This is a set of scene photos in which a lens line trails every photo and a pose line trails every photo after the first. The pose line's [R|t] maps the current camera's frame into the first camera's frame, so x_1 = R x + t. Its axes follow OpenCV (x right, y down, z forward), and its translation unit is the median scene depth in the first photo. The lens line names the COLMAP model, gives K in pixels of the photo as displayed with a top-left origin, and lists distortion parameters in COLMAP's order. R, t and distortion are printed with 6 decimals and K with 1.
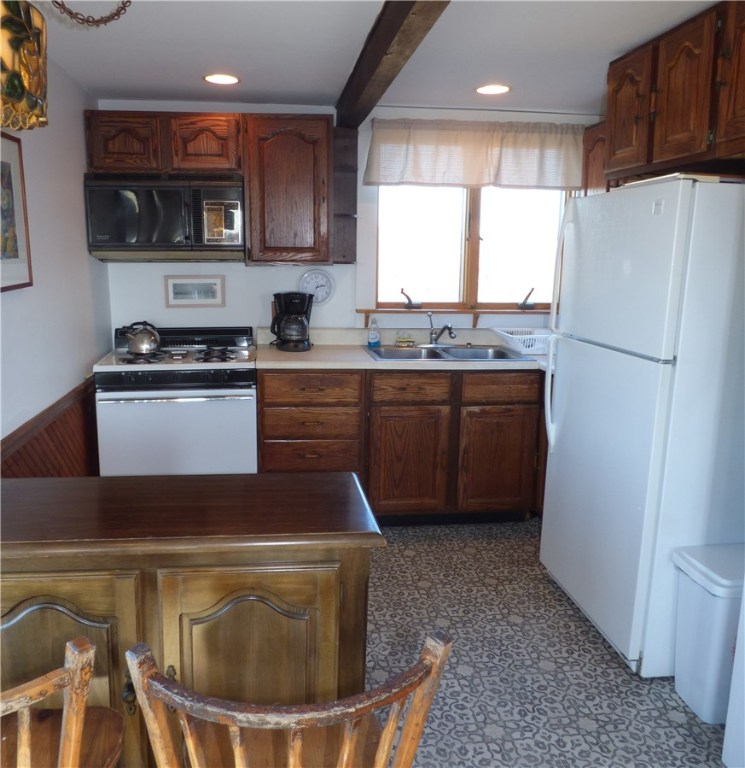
lens RADIAL K [[643.2, 0, 341.1], [0, 643.2, 382.7], [0, 0, 1]] dist [-0.053356, 0.019019]
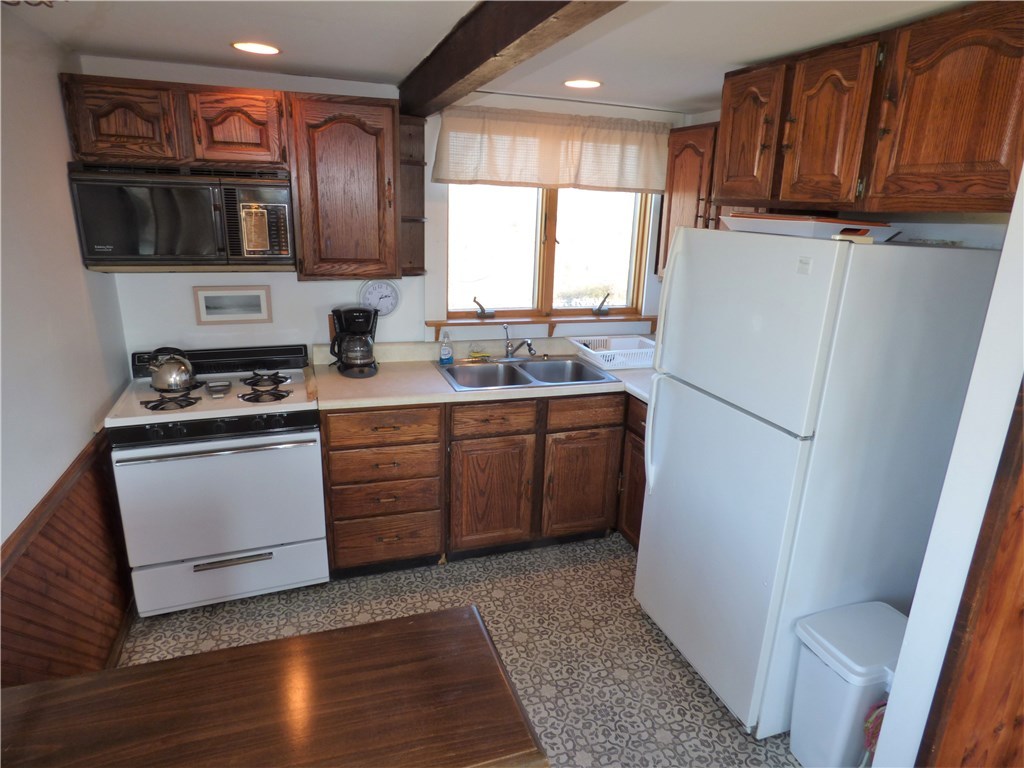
lens RADIAL K [[608.0, 0, 512.0], [0, 608.0, 384.0], [0, 0, 1]] dist [-0.017022, 0.001483]
pose [[0.973730, -0.037022, 0.224676, -0.059402], [0.013882, 0.994510, 0.103714, -0.128316], [-0.227282, -0.097870, 0.968898, 0.156499]]
